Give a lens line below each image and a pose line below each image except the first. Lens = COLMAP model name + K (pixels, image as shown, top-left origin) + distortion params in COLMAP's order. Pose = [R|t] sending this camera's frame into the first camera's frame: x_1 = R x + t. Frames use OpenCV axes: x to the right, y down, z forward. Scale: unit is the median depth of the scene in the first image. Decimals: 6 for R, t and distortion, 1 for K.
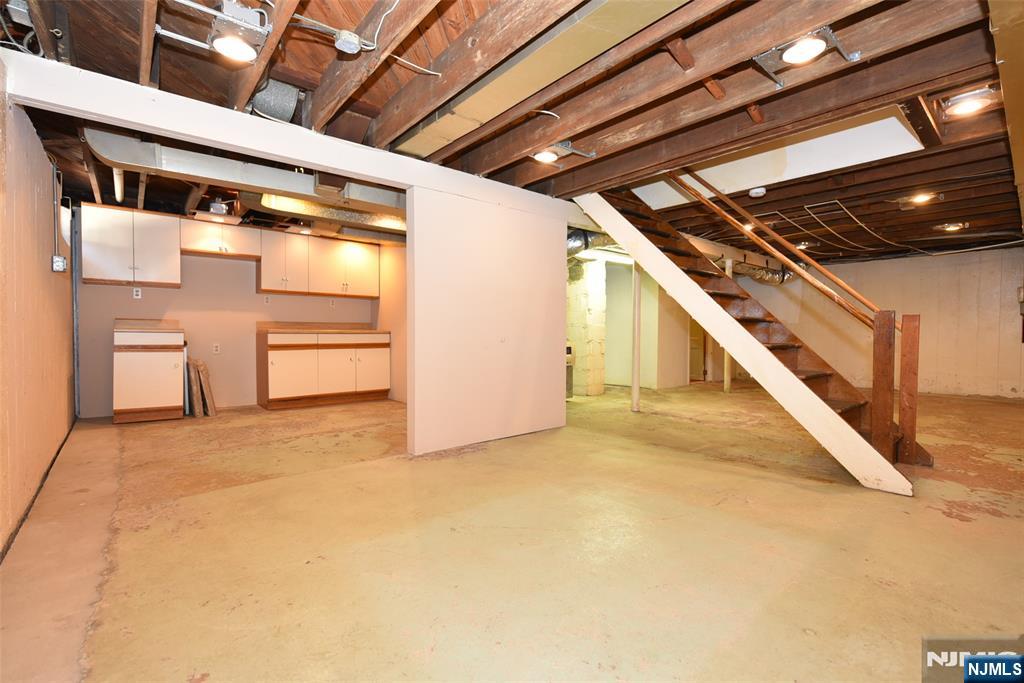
lens RADIAL K [[444.1, 0, 512.0], [0, 444.1, 341.5], [0, 0, 1]] dist [0.000275, -0.000425]
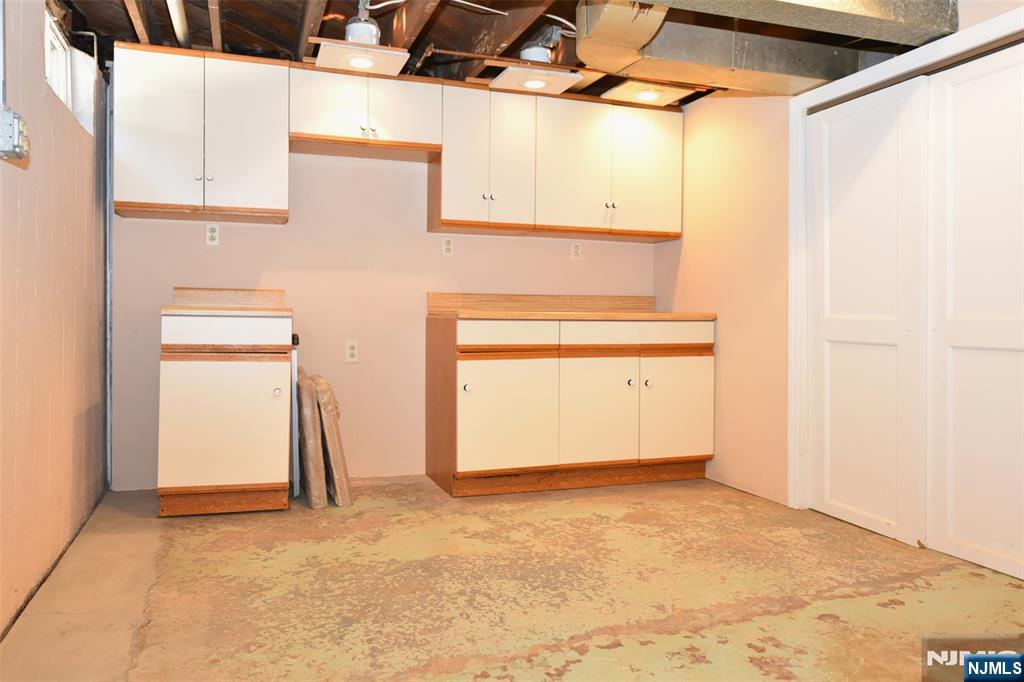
lens RADIAL K [[750.7, 0, 510.3], [0, 750.7, 319.2], [0, 0, 1]] dist [0.032419, 0.002771]
pose [[0.934581, 0.001075, -0.355748, -0.256622], [-0.009347, 0.999724, -0.021534, -0.003433], [0.355627, 0.023451, 0.934334, 0.358742]]
